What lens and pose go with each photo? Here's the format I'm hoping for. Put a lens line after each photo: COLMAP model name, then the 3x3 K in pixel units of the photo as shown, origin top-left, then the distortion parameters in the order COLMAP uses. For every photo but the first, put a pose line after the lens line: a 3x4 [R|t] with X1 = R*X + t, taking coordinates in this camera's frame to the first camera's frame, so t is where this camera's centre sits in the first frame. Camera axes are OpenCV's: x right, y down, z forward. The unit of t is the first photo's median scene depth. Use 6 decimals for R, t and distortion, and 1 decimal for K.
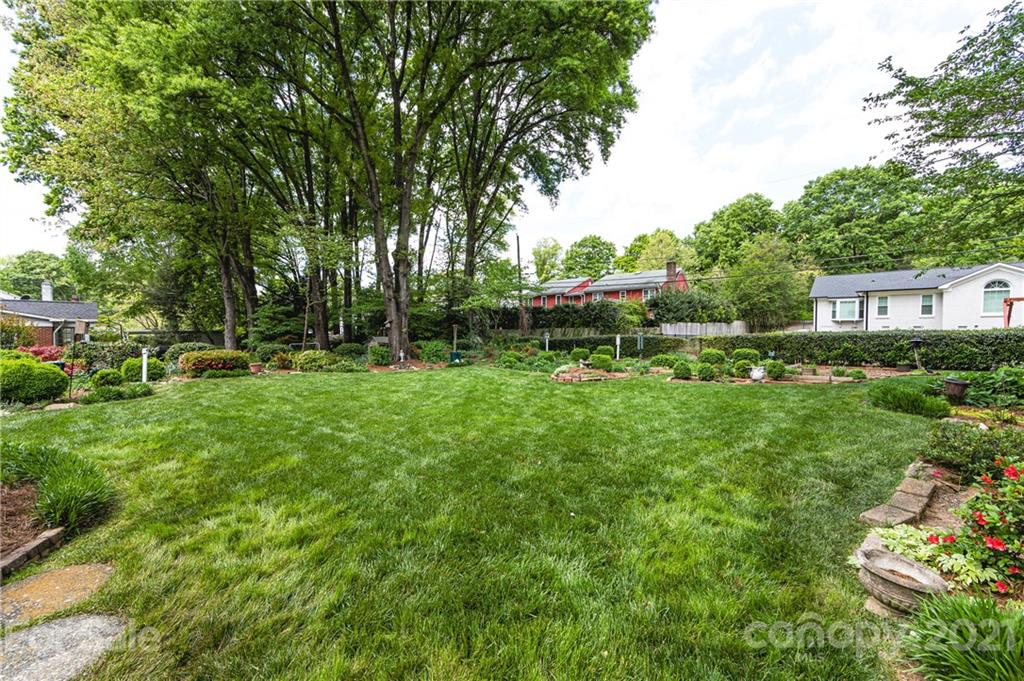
lens RADIAL K [[400.4, 0, 512.0], [0, 400.4, 340.5], [0, 0, 1]] dist [0.000695, 0.000050]
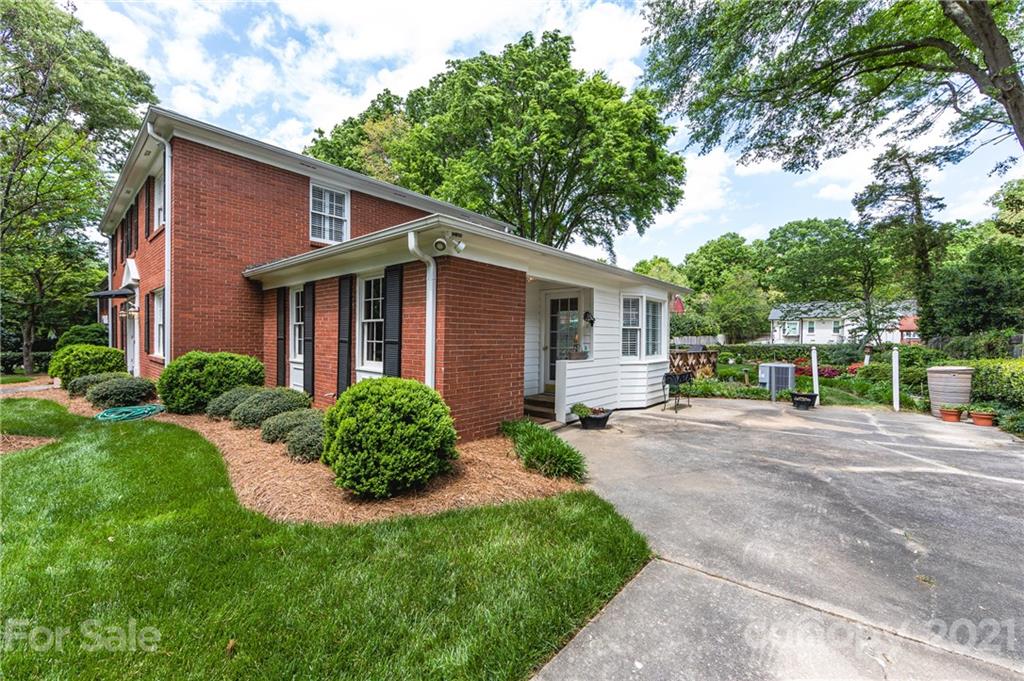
lens RADIAL K [[400.4, 0, 512.0], [0, 400.4, 340.5], [0, 0, 1]] dist [0.000695, 0.000050]
pose [[0.999152, 0.011177, 0.039632, -0.206400], [-0.010548, 0.999816, -0.016050, 0.002111], [-0.039805, 0.015618, 0.999085, -0.348626]]
